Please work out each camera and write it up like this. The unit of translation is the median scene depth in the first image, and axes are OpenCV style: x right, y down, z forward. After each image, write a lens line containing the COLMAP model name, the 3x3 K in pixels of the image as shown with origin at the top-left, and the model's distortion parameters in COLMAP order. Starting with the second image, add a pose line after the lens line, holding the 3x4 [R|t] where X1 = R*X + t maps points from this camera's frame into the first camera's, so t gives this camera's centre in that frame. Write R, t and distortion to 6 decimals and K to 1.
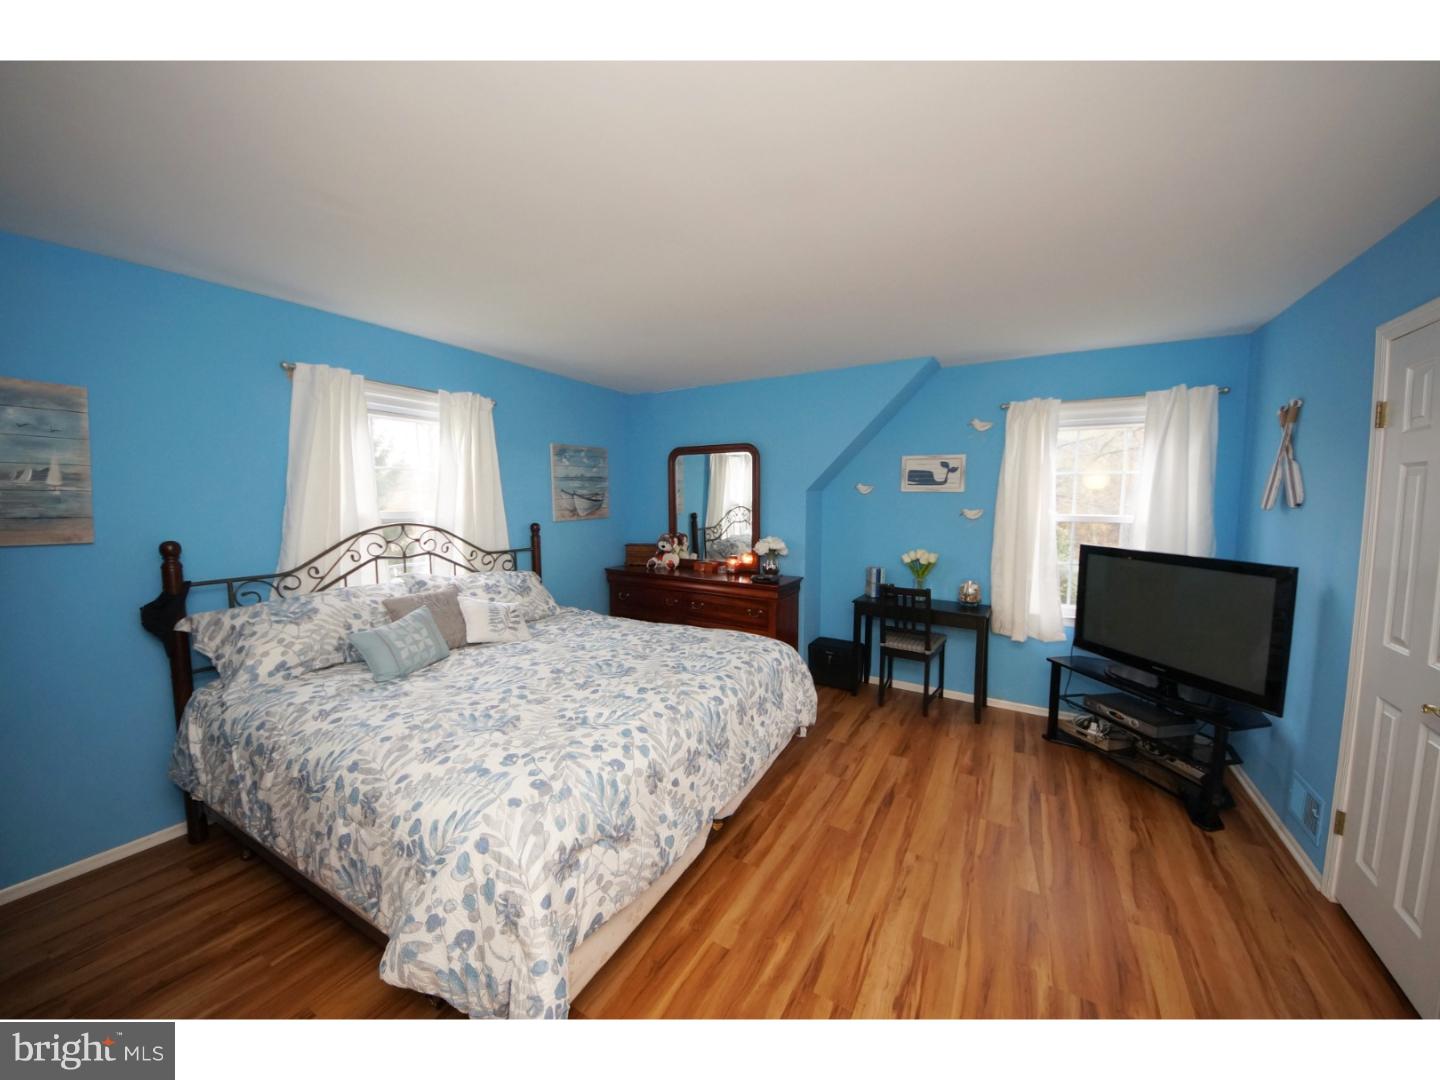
lens RADIAL K [[558.6, 0, 722.2], [0, 558.6, 537.9], [0, 0, 1]] dist [0.041333, -0.030806]
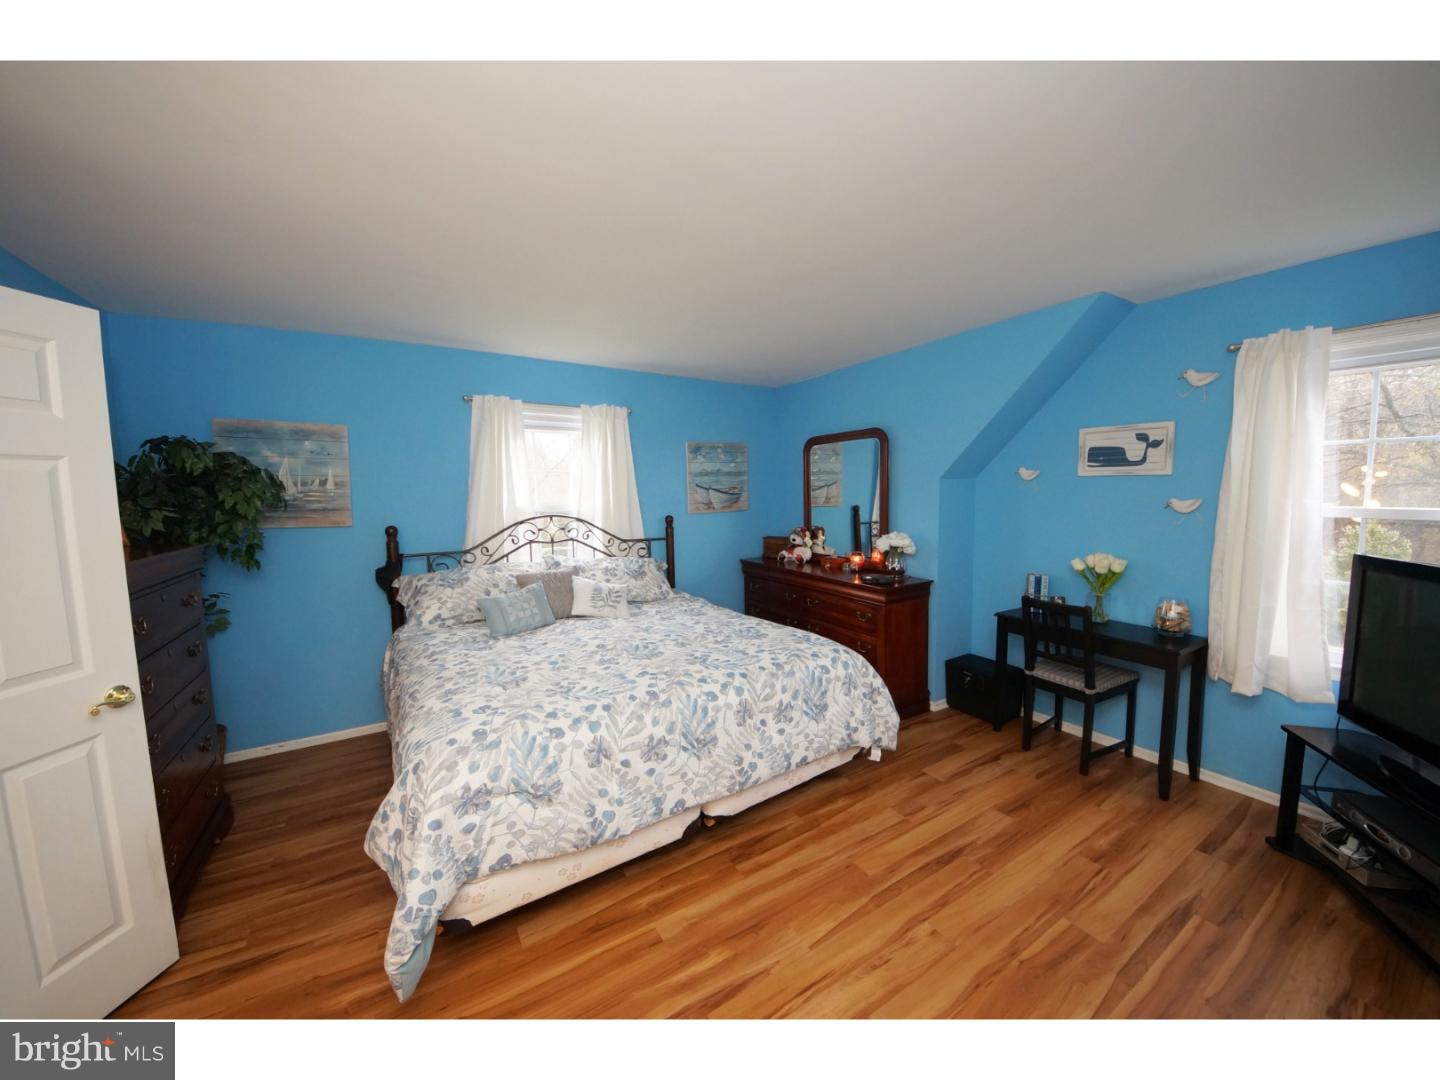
lens RADIAL K [[558.6, 0, 722.2], [0, 558.6, 537.9], [0, 0, 1]] dist [0.041333, -0.030806]
pose [[0.860129, 0.025994, -0.509414, 0.408806], [-0.019240, 0.999643, 0.018522, -0.005523], [0.509714, -0.006131, 0.860322, 0.132445]]
